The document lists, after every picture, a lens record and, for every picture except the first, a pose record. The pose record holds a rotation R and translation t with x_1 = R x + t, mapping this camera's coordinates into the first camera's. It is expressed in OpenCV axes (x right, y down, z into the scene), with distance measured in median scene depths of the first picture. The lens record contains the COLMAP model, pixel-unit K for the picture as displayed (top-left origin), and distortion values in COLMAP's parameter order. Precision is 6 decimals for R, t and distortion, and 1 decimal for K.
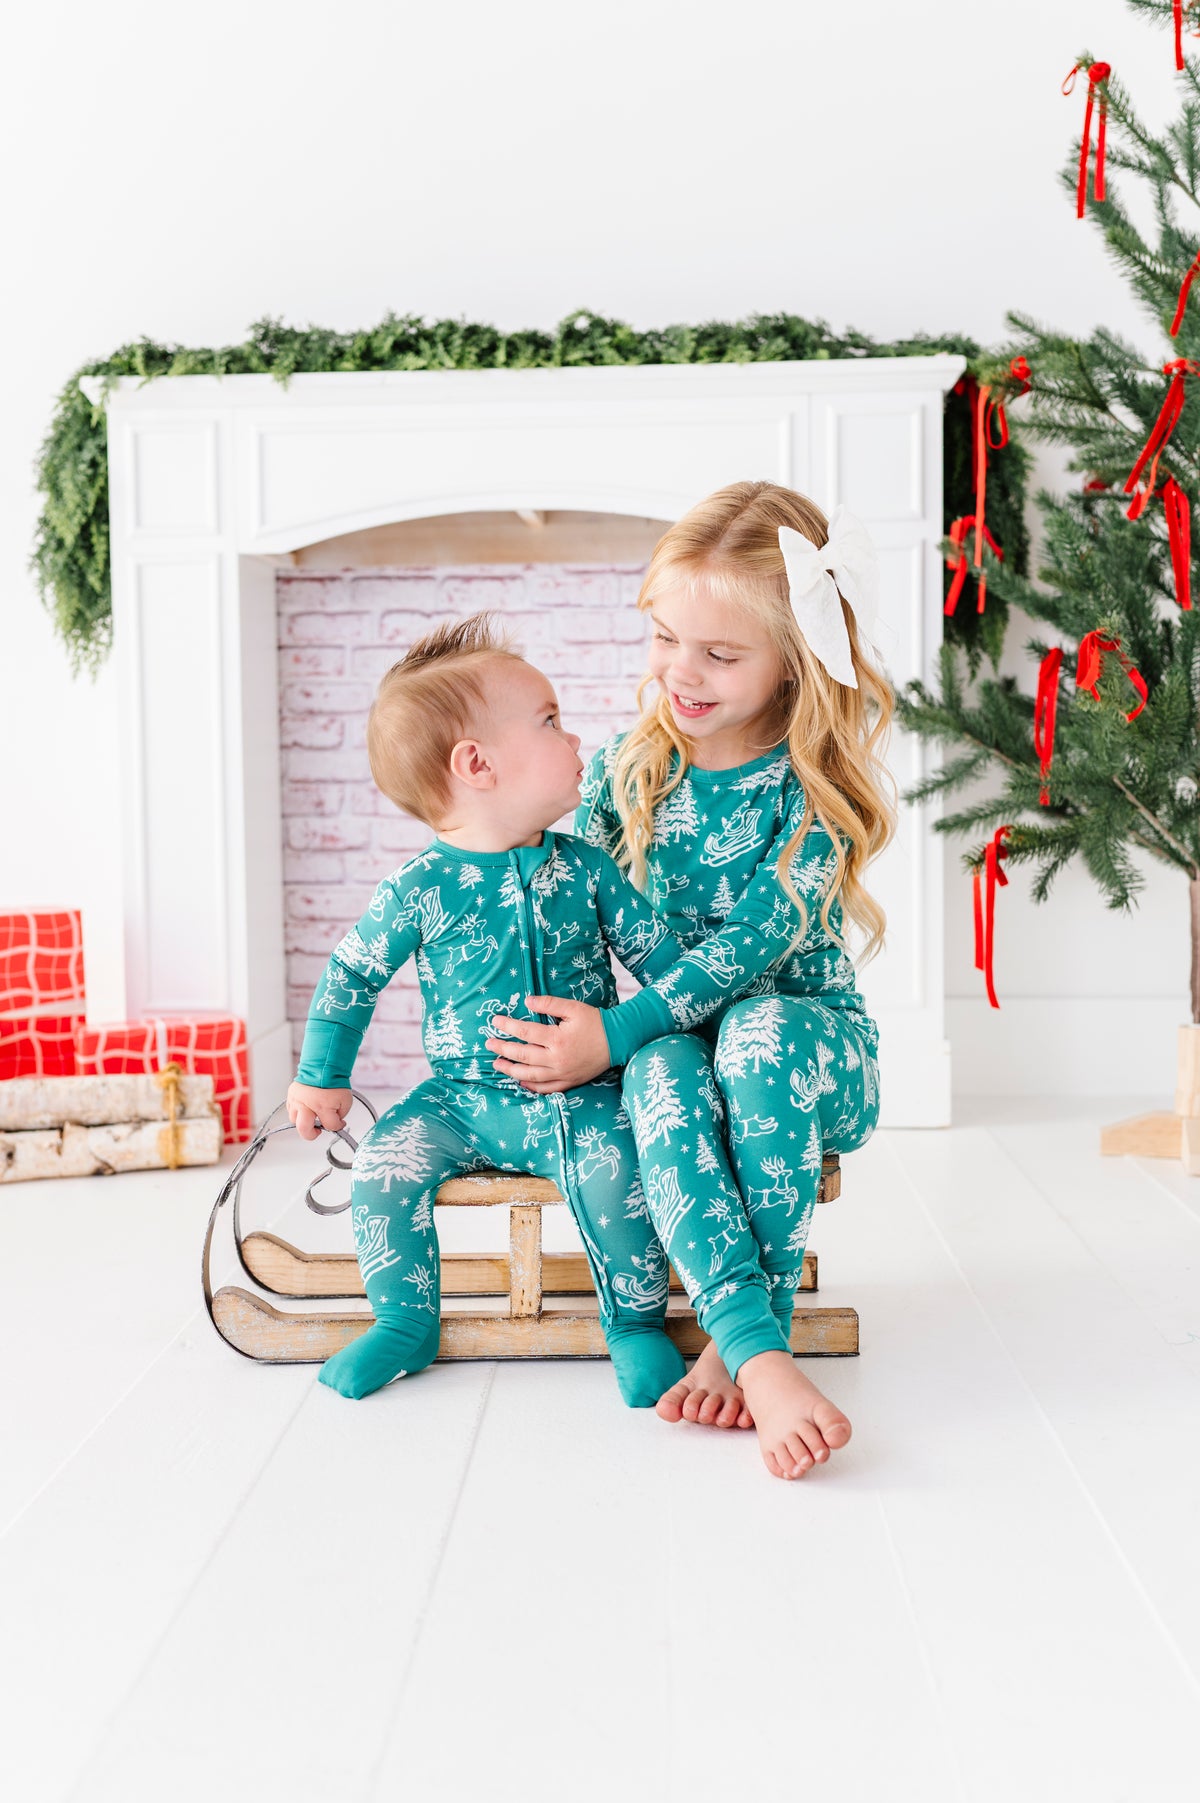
lens RADIAL K [[2027.9, 0, 596.6], [0, 2027.9, 884.1], [0, 0, 1]] dist [-0.003087, 0.000000]
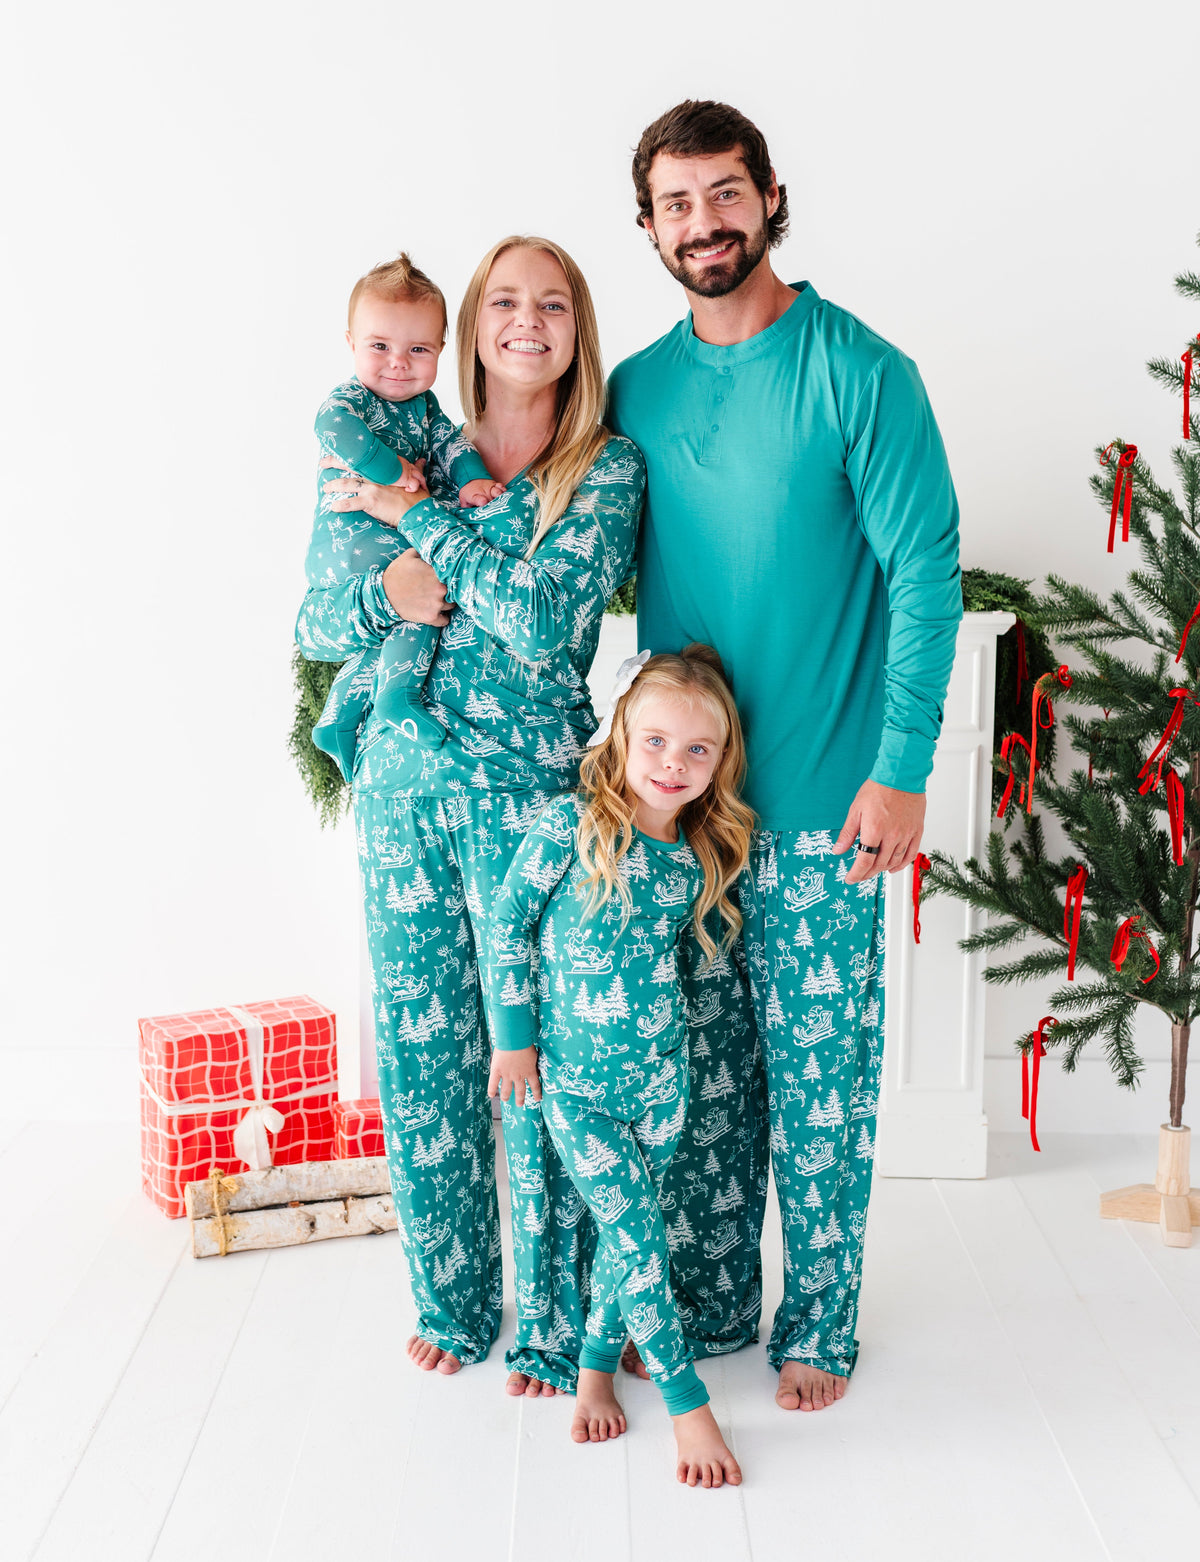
lens RADIAL K [[2203.3, 0, 552.8], [0, 2203.3, 696.3], [0, 0, 1]] dist [0.010072, 0.000000]
pose [[0.999529, 0.012446, 0.028066, -0.157783], [-0.014417, 0.997359, 0.071181, -0.301139], [-0.027106, -0.071552, 0.997068, -0.422662]]
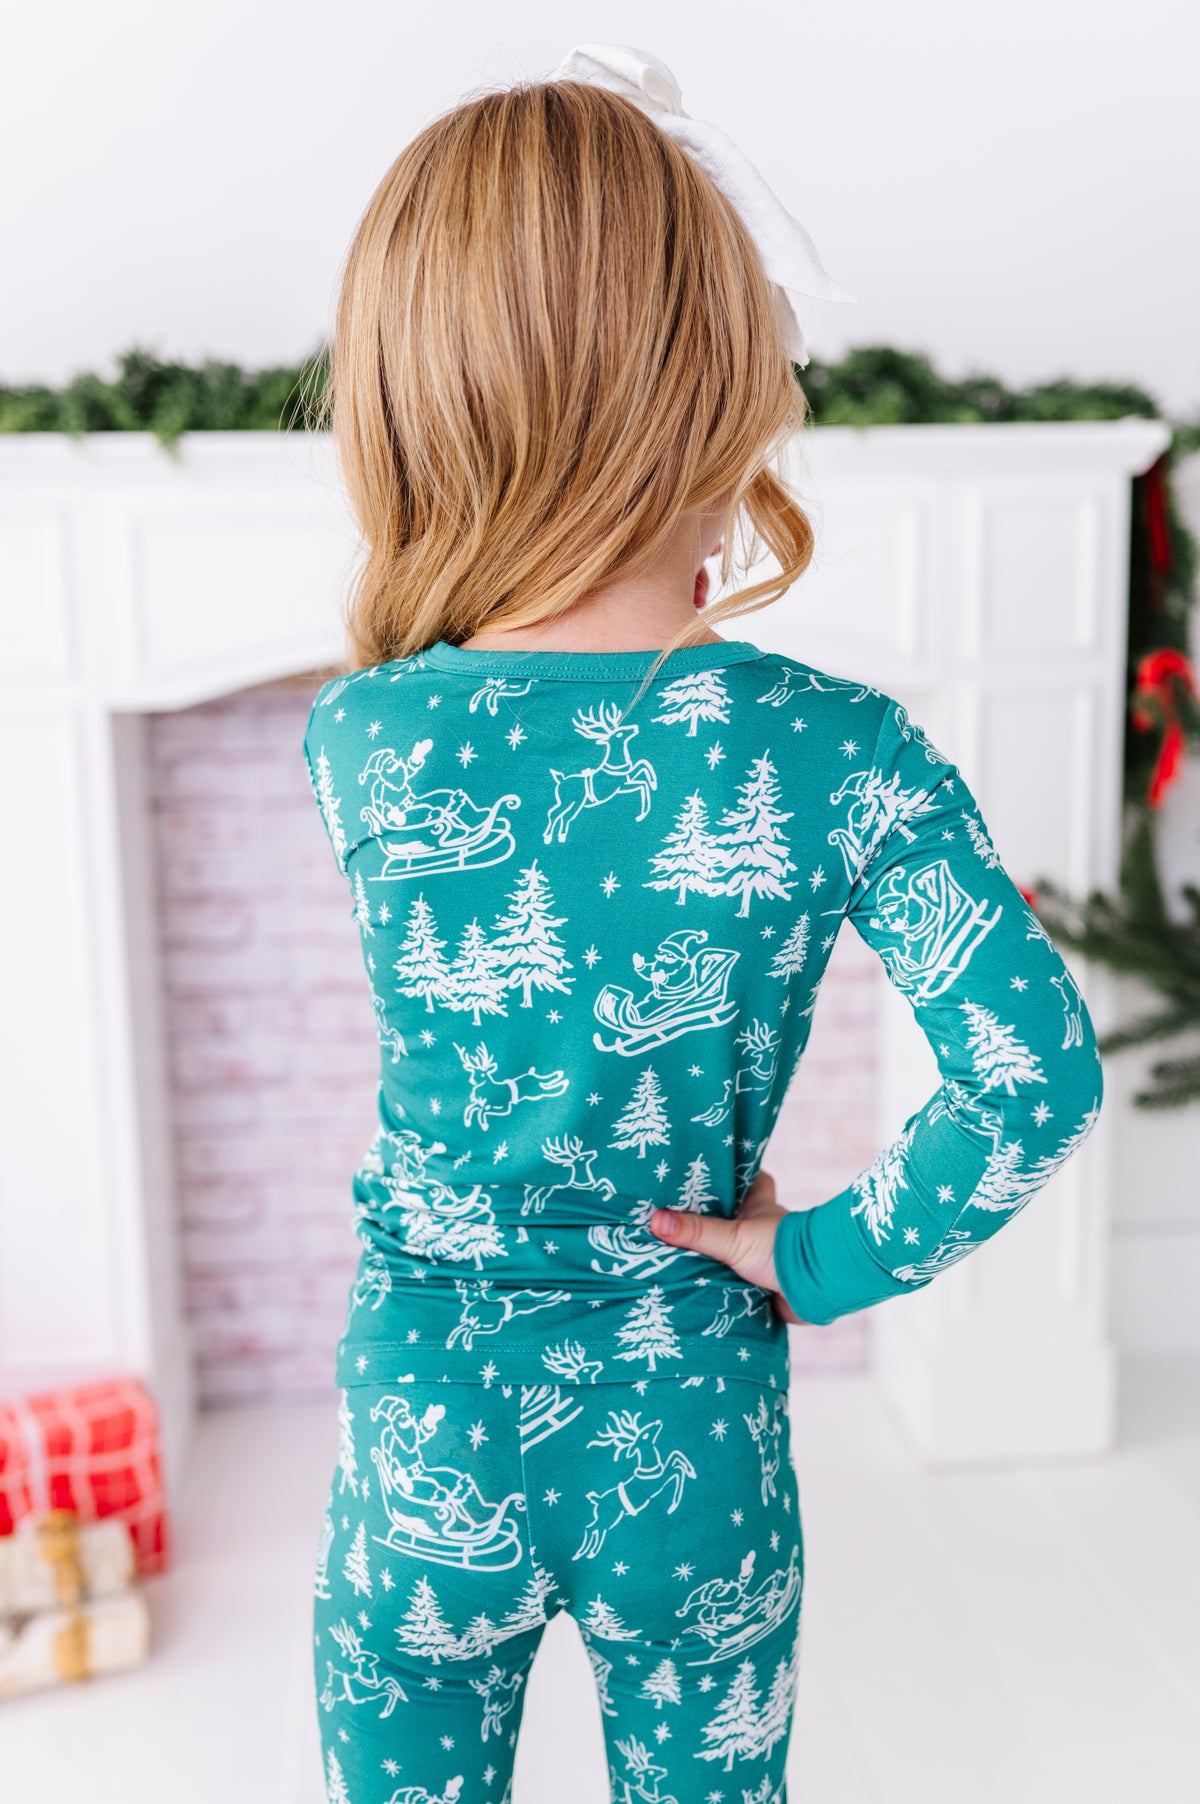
lens RADIAL K [[1927.3, 0, 646.3], [0, 1927.3, 910.7], [0, 0, 1]] dist [-0.001510, 0.000000]
pose [[0.982826, -0.035193, 0.181148, -0.122606], [0.015316, 0.993816, 0.109979, -0.166965], [-0.183899, -0.105316, 0.977287, 0.352782]]
